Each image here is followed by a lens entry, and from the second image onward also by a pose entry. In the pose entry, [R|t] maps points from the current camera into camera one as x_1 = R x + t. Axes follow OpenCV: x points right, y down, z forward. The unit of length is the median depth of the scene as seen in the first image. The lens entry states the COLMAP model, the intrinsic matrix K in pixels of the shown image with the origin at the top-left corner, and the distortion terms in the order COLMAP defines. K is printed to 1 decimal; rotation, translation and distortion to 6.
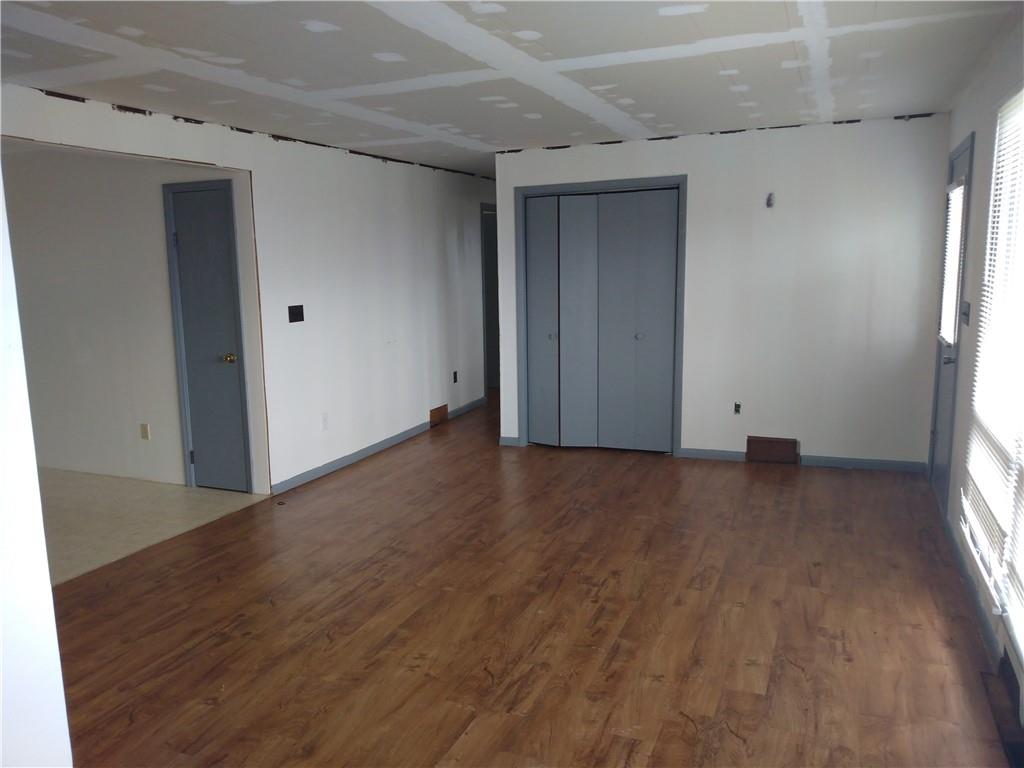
lens RADIAL K [[790.8, 0, 512.9], [0, 790.8, 379.4], [0, 0, 1]] dist [0.011207, -0.033357]
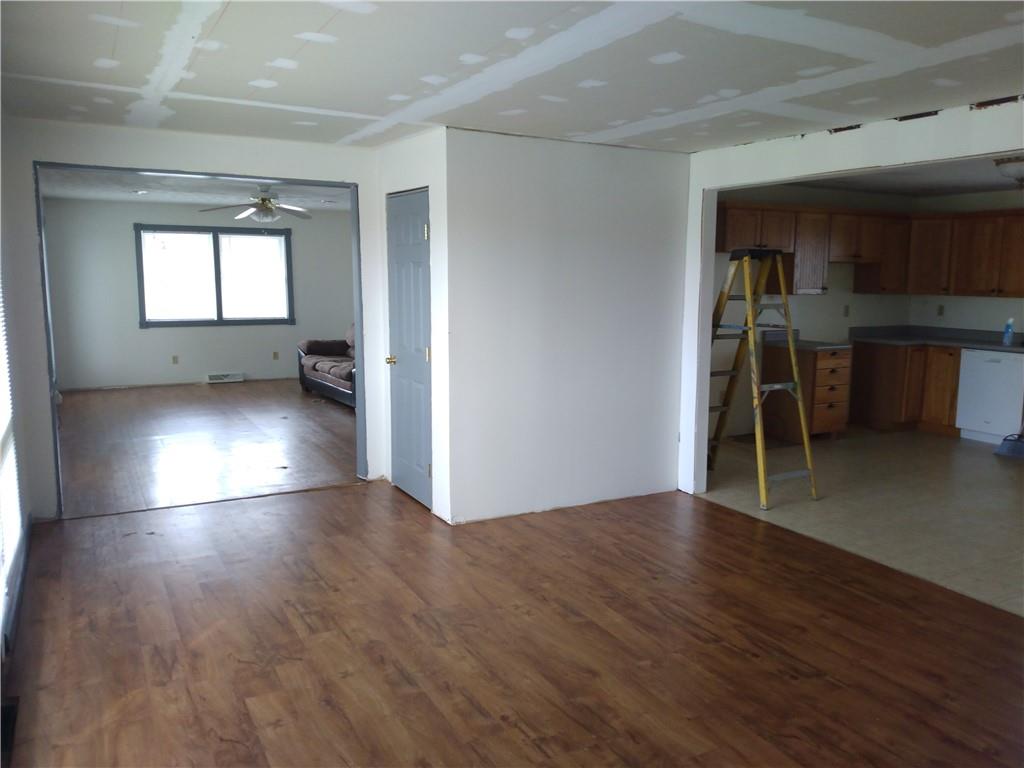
lens RADIAL K [[790.8, 0, 513.8], [0, 790.8, 378.0], [0, 0, 1]] dist [0.011207, -0.033357]
pose [[-0.623571, 0.121126, -0.772326, 0.763329], [-0.121088, 0.961037, 0.248488, -0.272313], [0.772332, 0.248469, -0.584608, 1.597963]]
